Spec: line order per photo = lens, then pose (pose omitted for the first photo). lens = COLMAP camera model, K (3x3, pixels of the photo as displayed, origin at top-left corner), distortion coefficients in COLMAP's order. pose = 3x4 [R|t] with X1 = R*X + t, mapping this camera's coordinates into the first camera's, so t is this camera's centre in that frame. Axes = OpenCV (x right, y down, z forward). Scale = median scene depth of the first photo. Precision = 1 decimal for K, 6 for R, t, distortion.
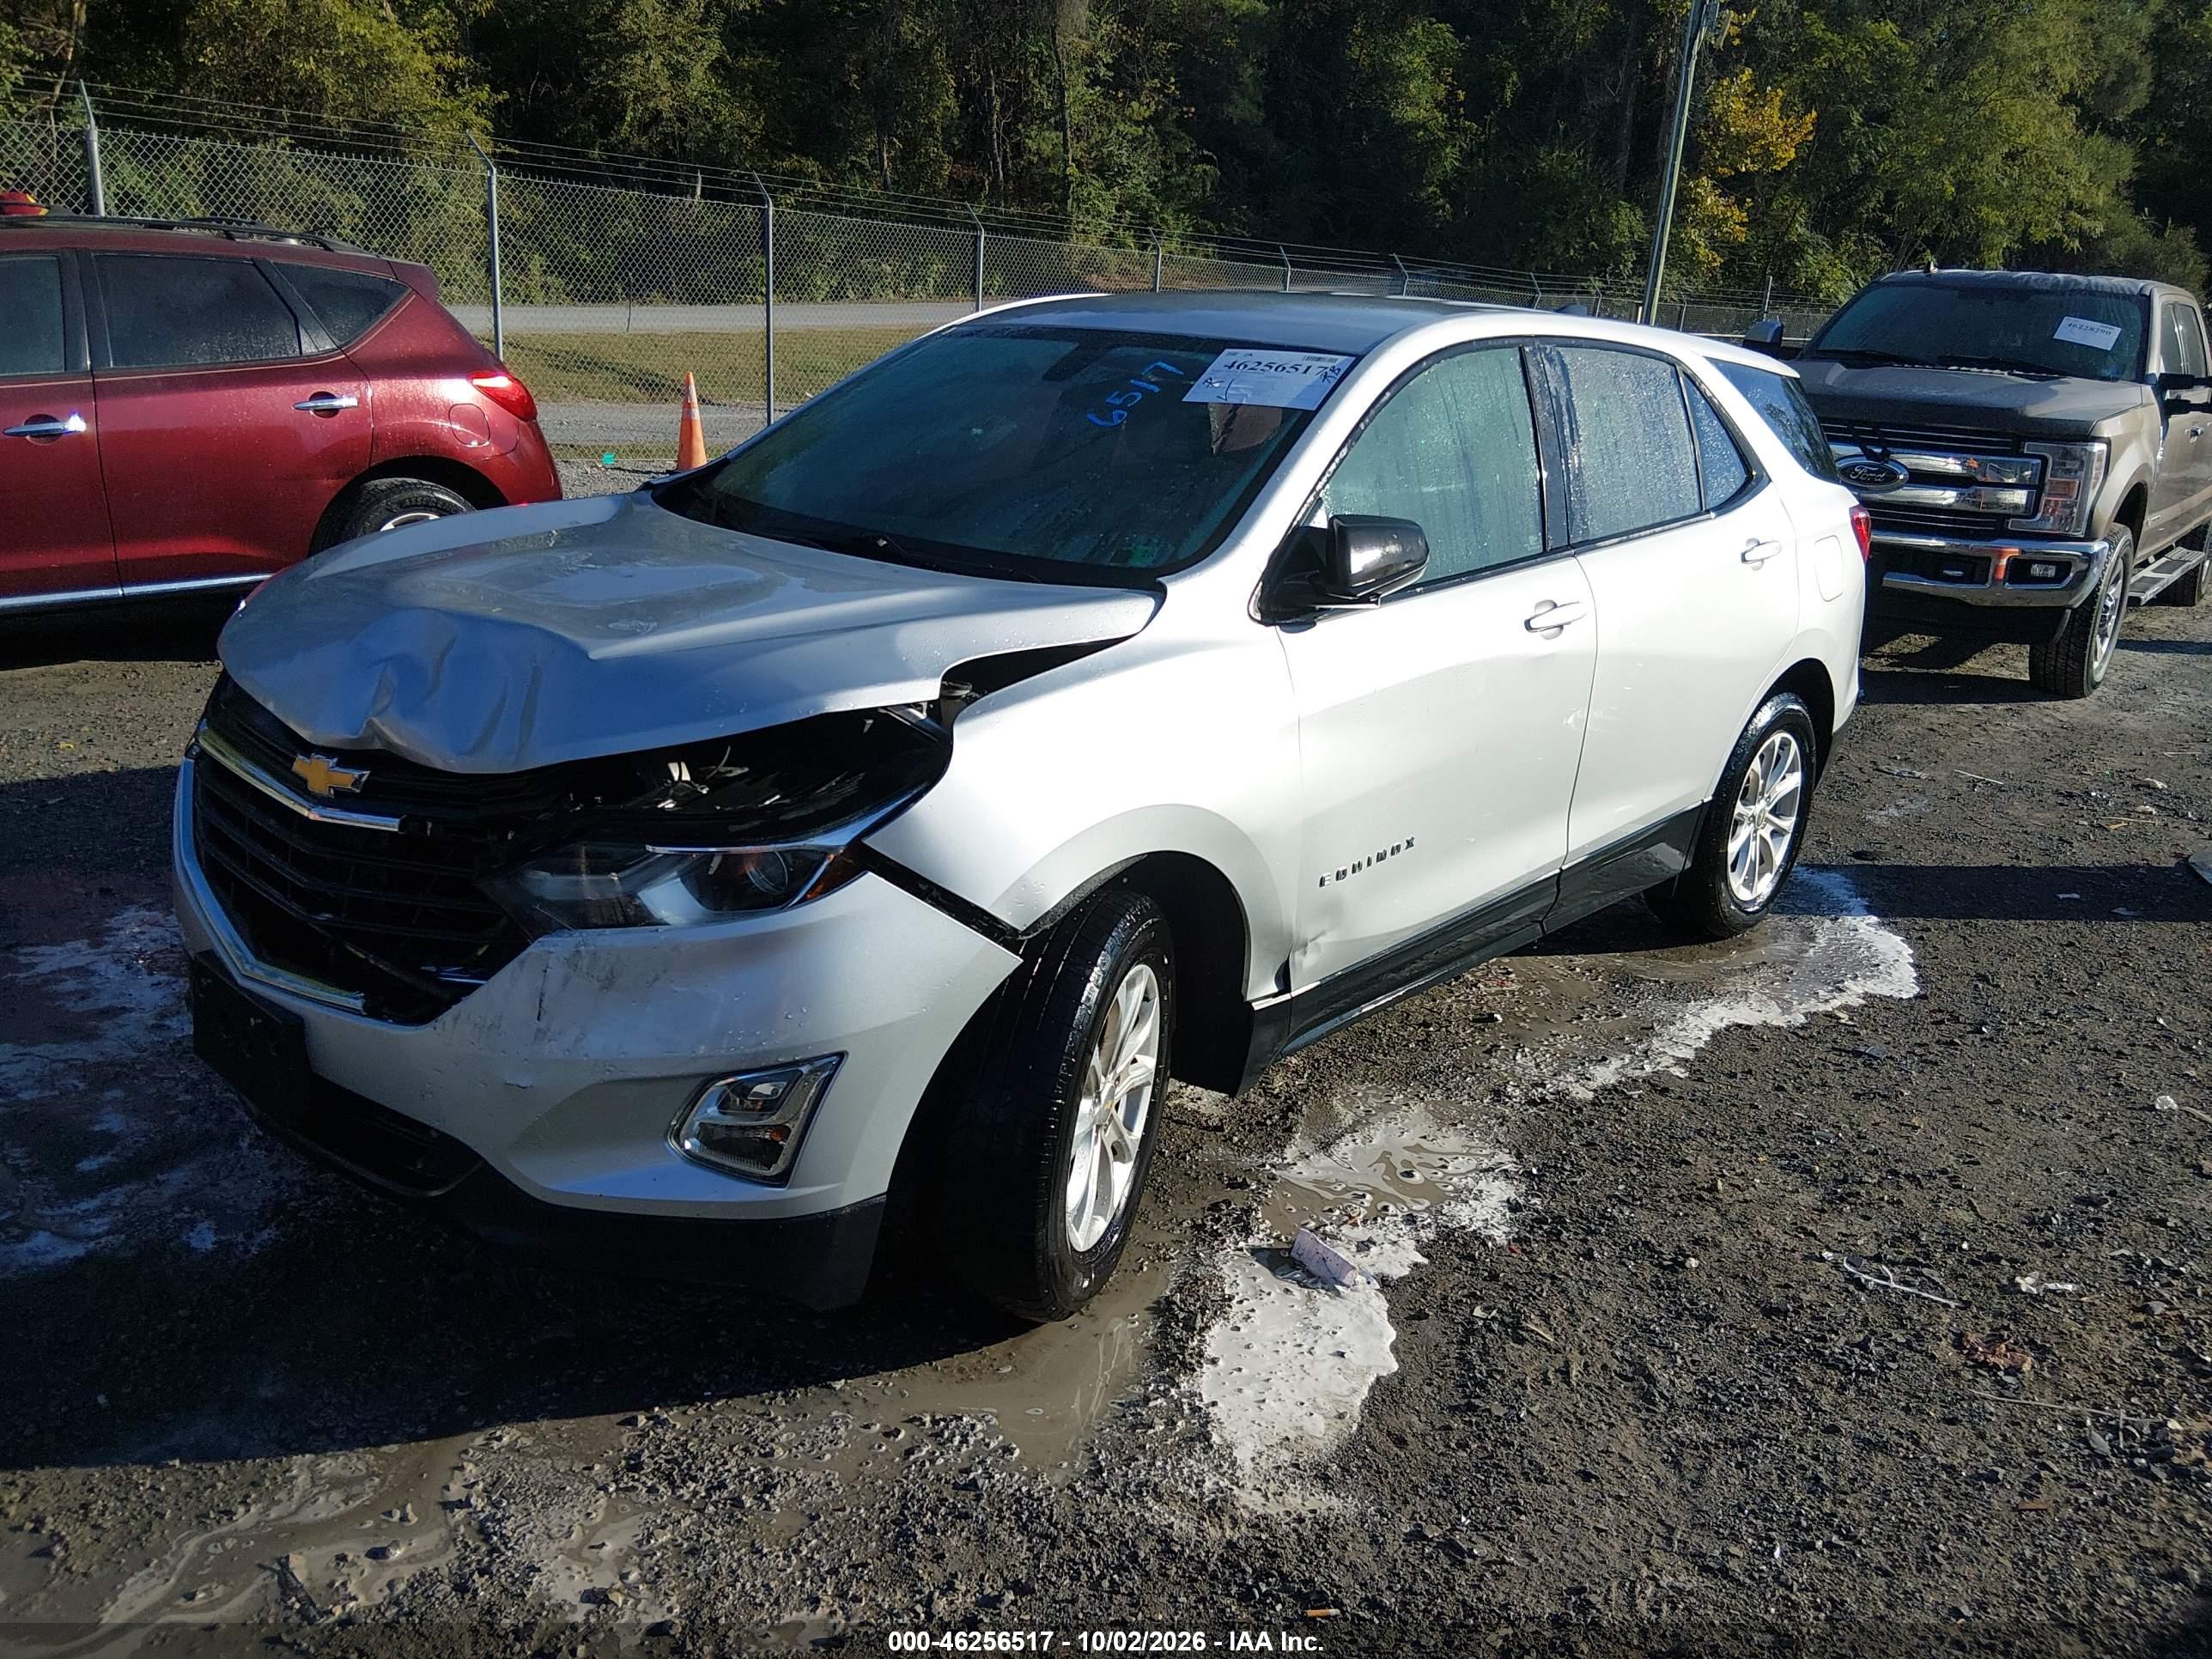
lens RADIAL K [[1652.4, 0, 1092.3], [0, 1652.4, 819.2], [0, 0, 1]] dist [0.028148, -0.065456]
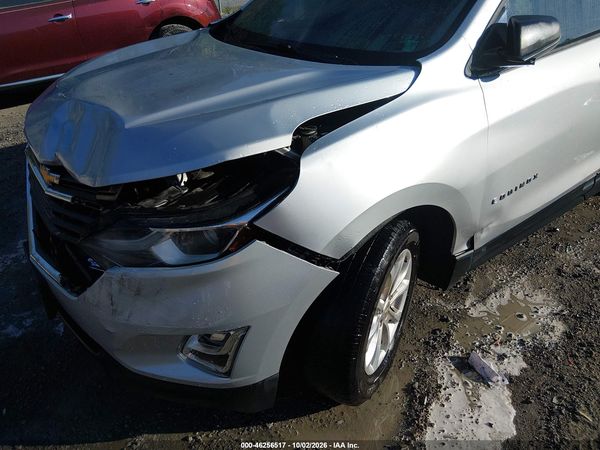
lens RADIAL K [[448.2, 0, 297.9], [0, 448.2, 229.8], [0, 0, 1]] dist [0.028148, -0.065456]
pose [[0.975756, 0.020029, -0.217941, 0.022082], [0.037122, 0.966229, 0.254997, -0.092820], [0.215689, -0.256905, 0.942061, 0.423073]]
